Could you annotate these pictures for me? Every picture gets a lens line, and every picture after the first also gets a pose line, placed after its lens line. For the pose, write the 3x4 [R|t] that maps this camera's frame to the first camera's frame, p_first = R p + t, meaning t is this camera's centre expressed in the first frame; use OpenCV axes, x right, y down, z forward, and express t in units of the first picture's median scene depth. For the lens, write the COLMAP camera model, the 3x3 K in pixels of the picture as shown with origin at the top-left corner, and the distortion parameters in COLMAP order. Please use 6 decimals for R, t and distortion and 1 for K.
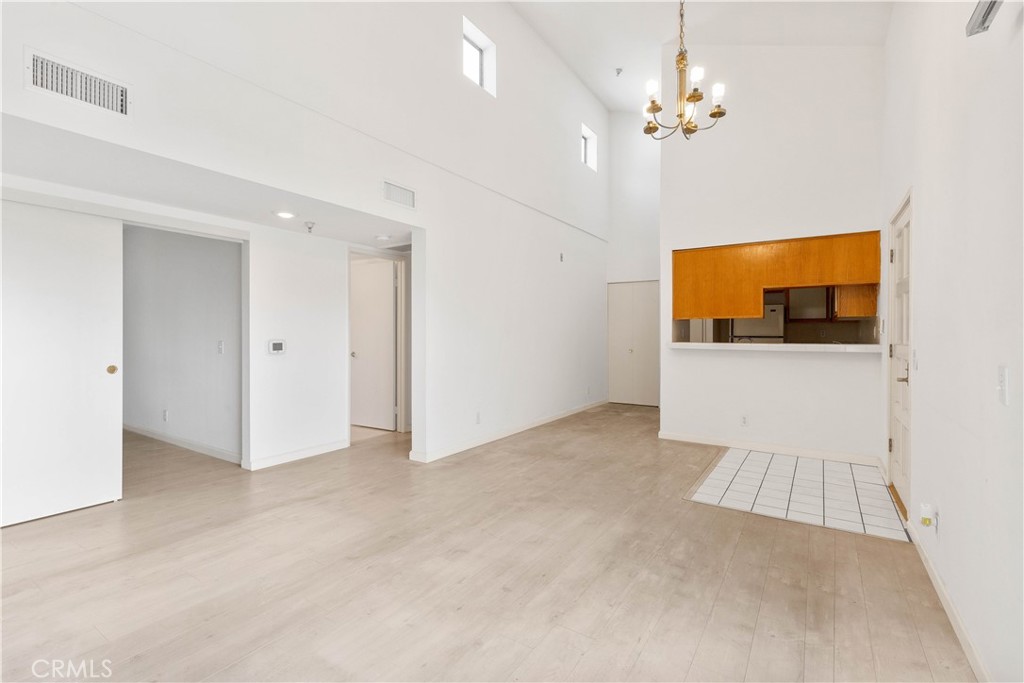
lens RADIAL K [[468.0, 0, 510.7], [0, 468.0, 337.8], [0, 0, 1]] dist [0.000611, -0.001092]
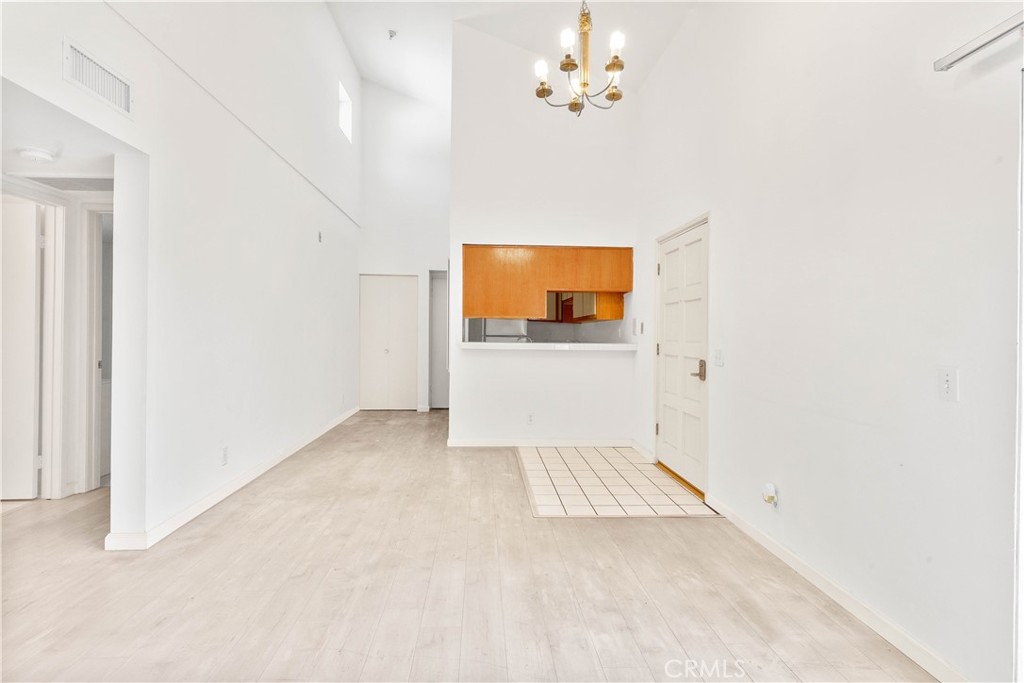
lens RADIAL K [[464.8, 0, 511.8], [0, 464.8, 333.7], [0, 0, 1]] dist [0.003720, 0.000335]
pose [[0.798653, 0.005327, 0.601768, -0.185156], [-0.002910, 0.999983, -0.004991, -0.004528], [-0.601785, 0.002235, 0.798655, 0.274333]]
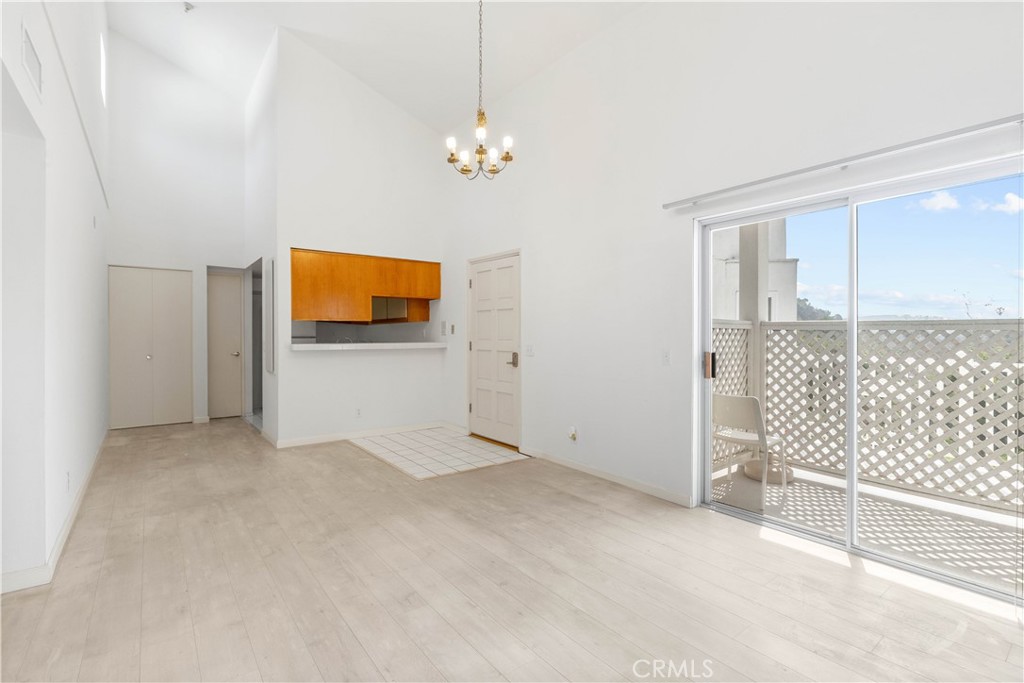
lens RADIAL K [[468.0, 0, 510.7], [0, 468.0, 337.8], [0, 0, 1]] dist [0.000611, -0.001092]
pose [[0.331382, -0.012659, 0.943412, -0.559504], [0.010218, 0.999899, 0.009828, -0.012087], [-0.943441, 0.006382, 0.331478, 0.361315]]
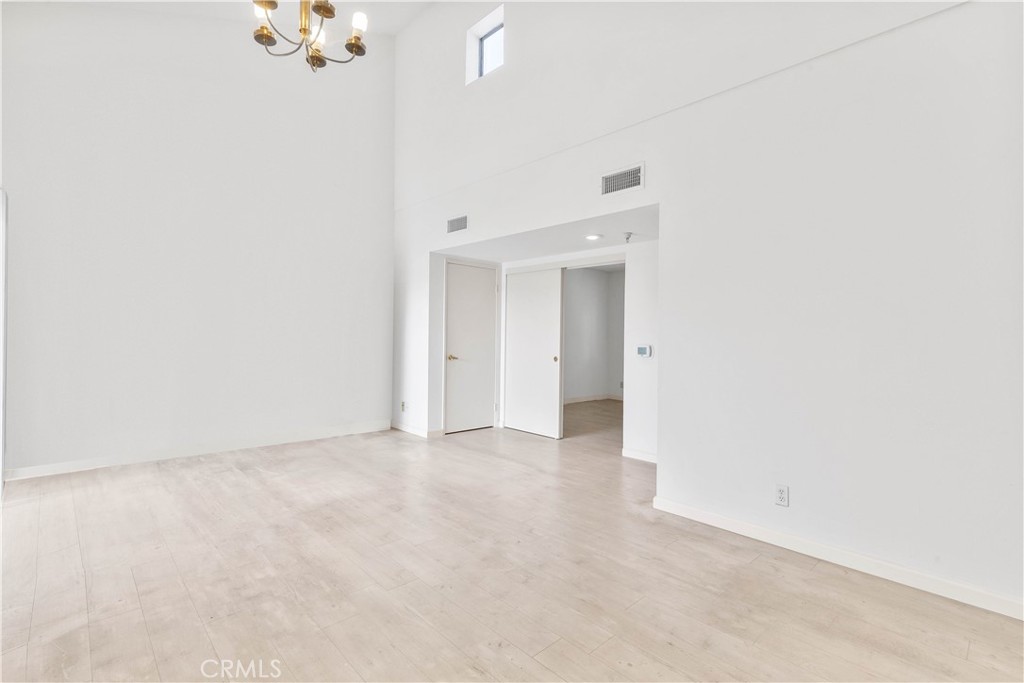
lens RADIAL K [[479.1, 0, 512.9], [0, 479.1, 336.5], [0, 0, 1]] dist [0.001086, -0.000037]
pose [[-0.240277, -0.005040, -0.970691, 0.707638], [-0.025548, 0.999673, 0.001133, -0.008916], [0.970368, 0.025071, -0.240327, 1.059187]]
